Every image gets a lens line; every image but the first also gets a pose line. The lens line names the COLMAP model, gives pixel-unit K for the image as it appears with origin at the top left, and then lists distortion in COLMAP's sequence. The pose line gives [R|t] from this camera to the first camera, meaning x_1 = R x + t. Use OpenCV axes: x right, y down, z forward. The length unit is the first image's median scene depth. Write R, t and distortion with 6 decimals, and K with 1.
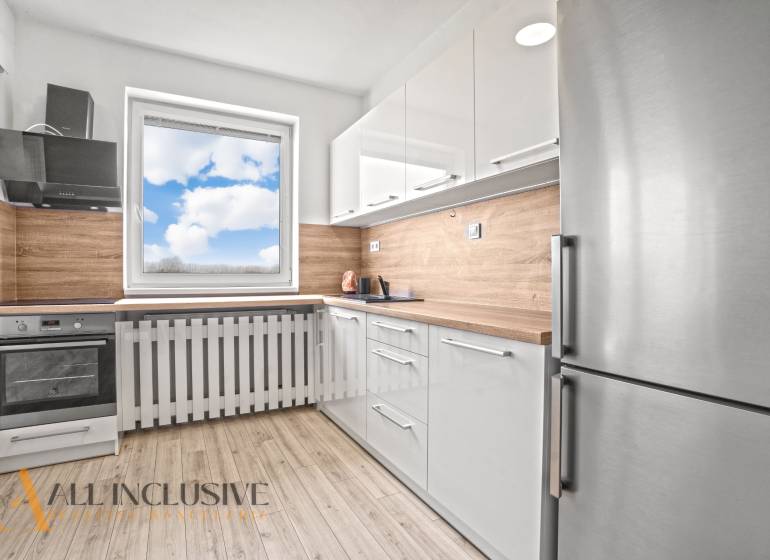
lens RADIAL K [[390.8, 0, 383.0], [0, 390.8, 279.4], [0, 0, 1]] dist [-0.072581, 0.029526]
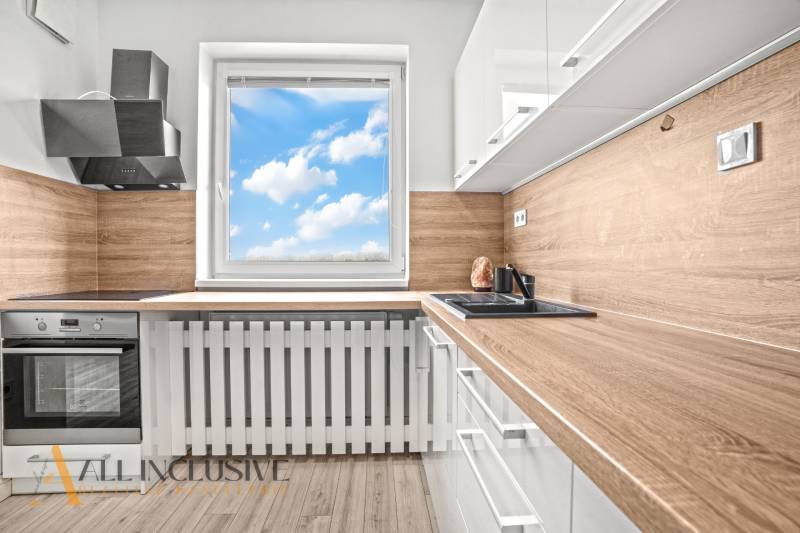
lens RADIAL K [[371.0, 0, 398.4], [0, 371.0, 265.9], [0, 0, 1]] dist [-0.073136, 0.029393]
pose [[0.903684, 0.001640, -0.428198, 0.080078], [-0.003081, 0.999992, -0.002672, -0.005991], [0.428190, 0.003734, 0.903681, 0.513041]]
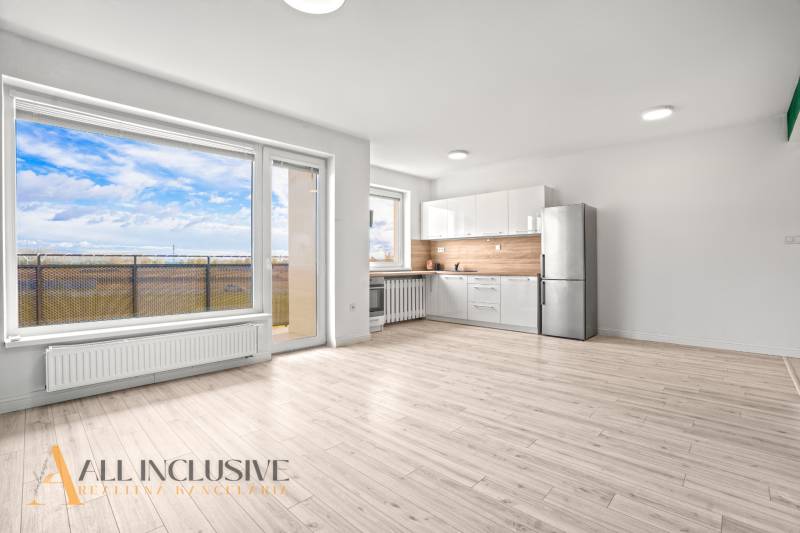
lens RADIAL K [[371.0, 0, 398.4], [0, 371.0, 265.9], [0, 0, 1]] dist [-0.073136, 0.029393]
pose [[0.956312, -0.006525, 0.292275, -1.241005], [0.007476, 0.999970, -0.002136, 0.016725], [-0.292252, 0.004227, 0.956332, -1.381990]]
